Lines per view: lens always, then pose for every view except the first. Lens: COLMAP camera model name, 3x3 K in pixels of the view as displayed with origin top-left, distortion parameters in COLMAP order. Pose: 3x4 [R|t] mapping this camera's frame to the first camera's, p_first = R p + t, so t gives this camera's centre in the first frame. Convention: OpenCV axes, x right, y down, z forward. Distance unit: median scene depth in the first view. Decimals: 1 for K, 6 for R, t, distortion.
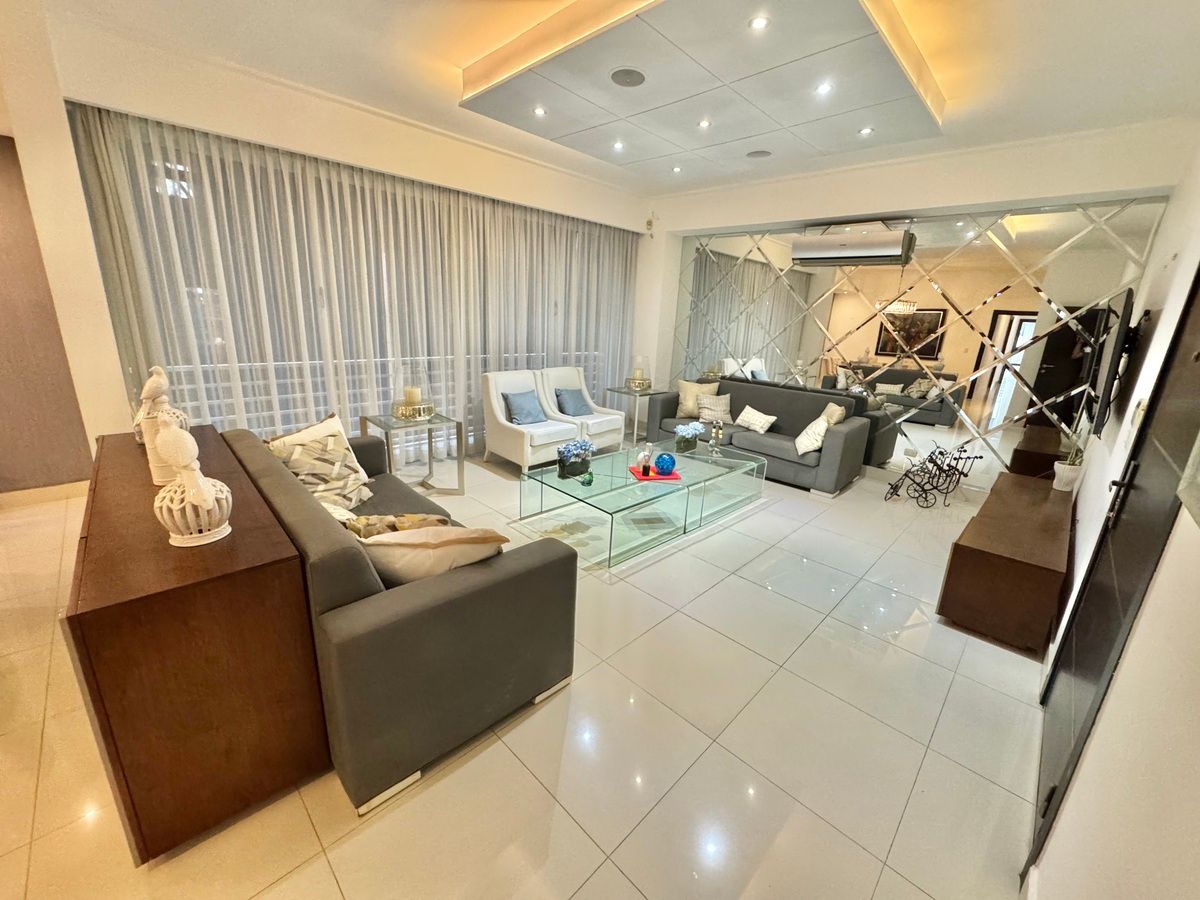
lens RADIAL K [[480.1, 0, 595.2], [0, 480.1, 449.5], [0, 0, 1]] dist [0.001221, -0.000017]
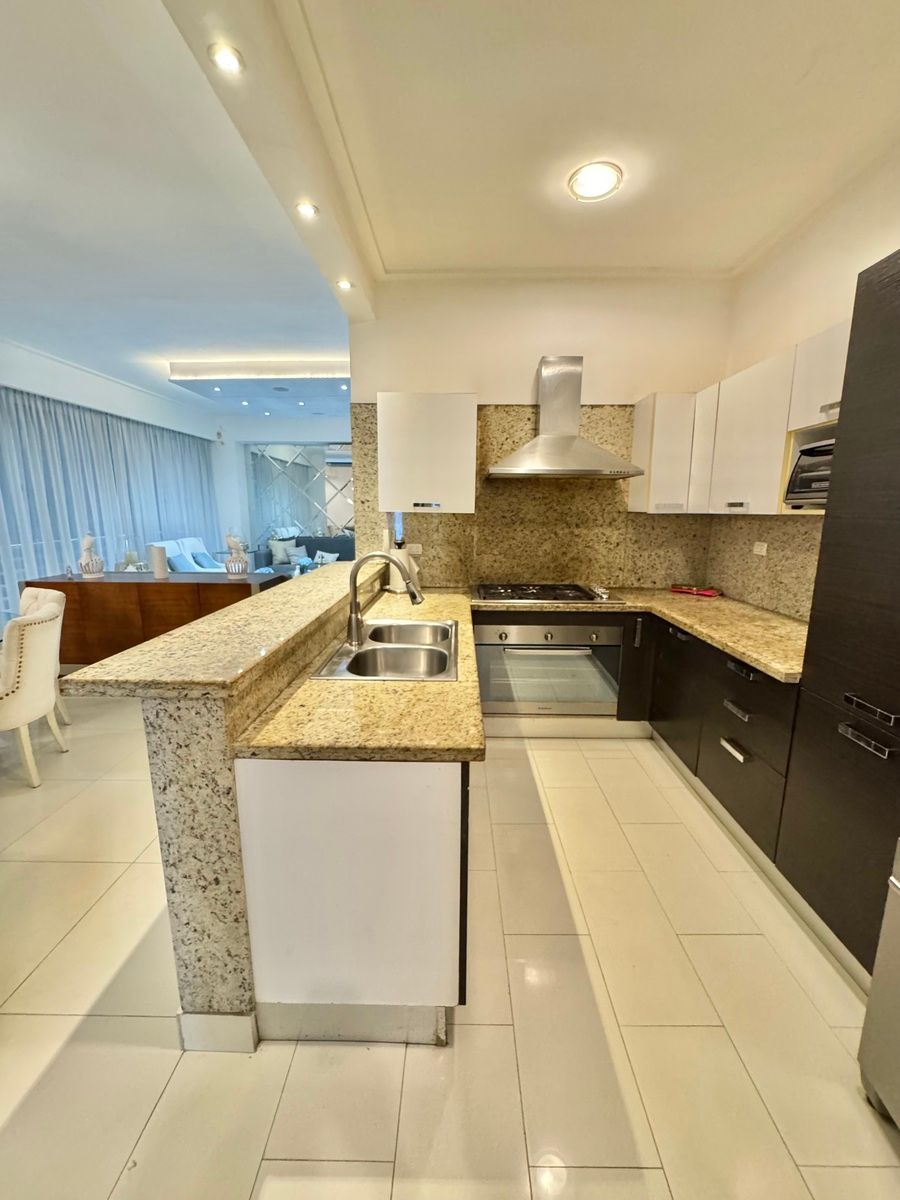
lens RADIAL K [[480.1, 0, 449.7], [0, 480.1, 599.1], [0, 0, 1]] dist [0.001221, -0.000017]
pose [[0.728789, -0.177431, 0.661351, -0.483078], [0.221201, 0.975065, 0.017840, 0.143892], [-0.648025, 0.133290, 0.749865, -0.498568]]
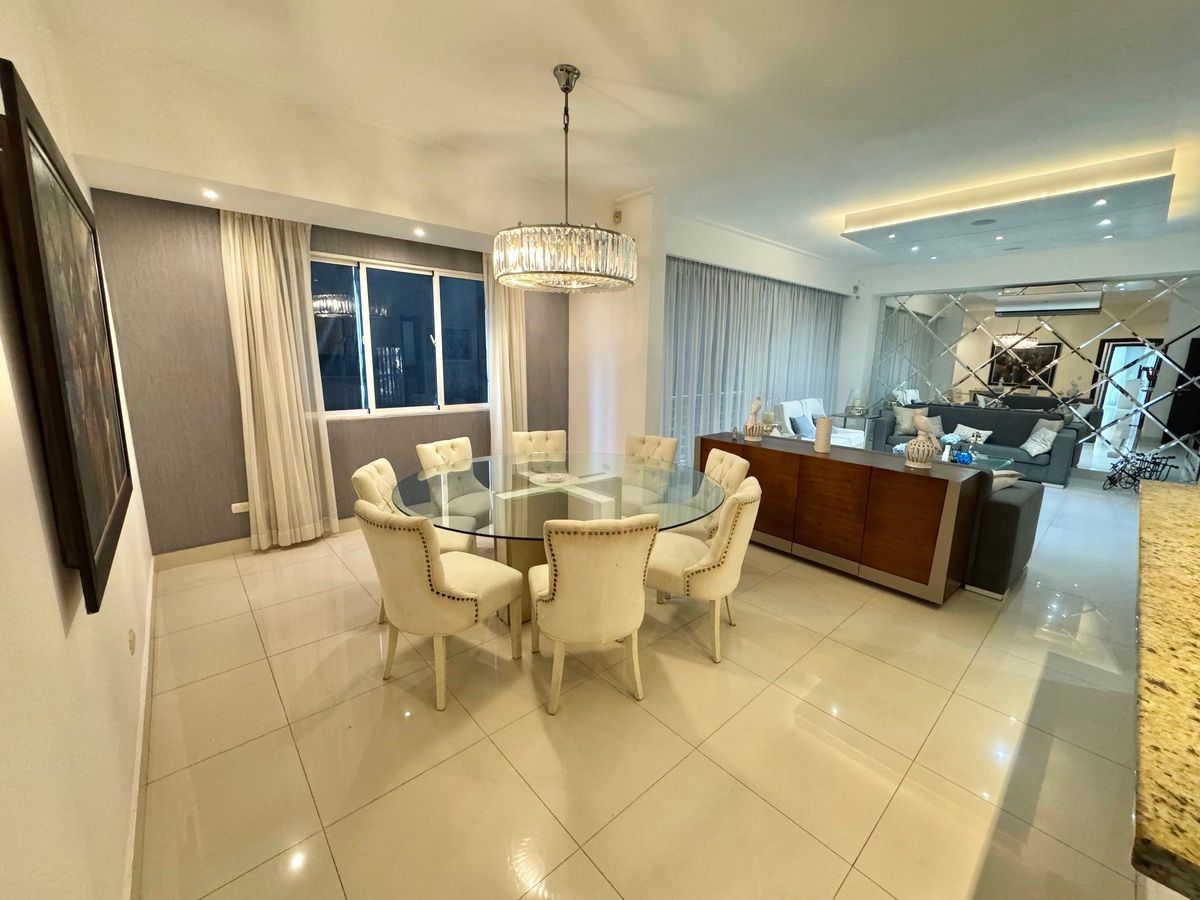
lens RADIAL K [[480.1, 0, 606.3], [0, 480.1, 446.8], [0, 0, 1]] dist [0.001221, -0.000017]
pose [[0.997442, -0.020817, -0.068376, -0.567823], [0.014431, 0.995598, -0.092609, 0.078031], [0.070003, 0.091385, 0.993352, -0.350820]]
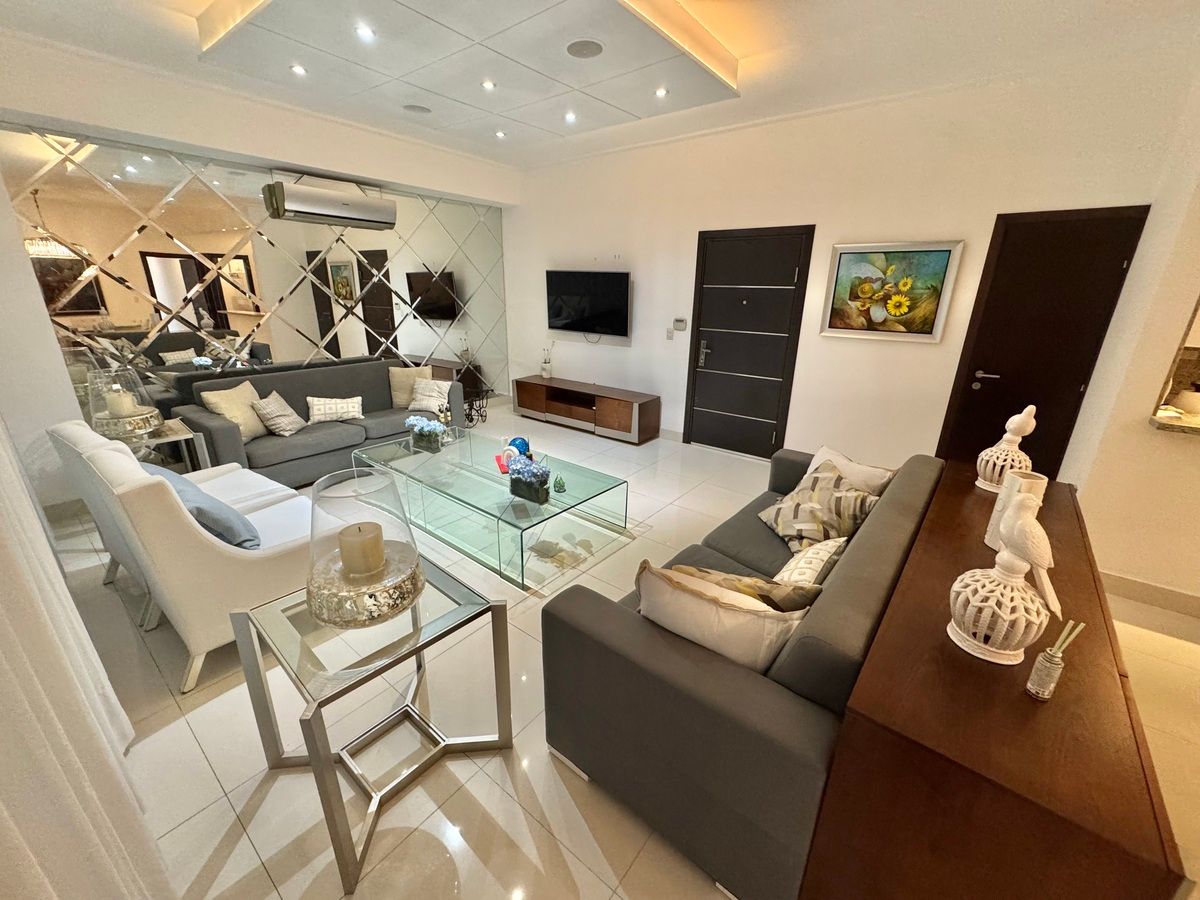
lens RADIAL K [[480.1, 0, 603.7], [0, 480.1, 452.6], [0, 0, 1]] dist [0.001221, -0.000017]
pose [[-0.106332, -0.376925, 0.920120, -0.542181], [0.251101, 0.885195, 0.391636, -0.211962], [-0.962103, 0.272687, 0.000522, 0.579754]]
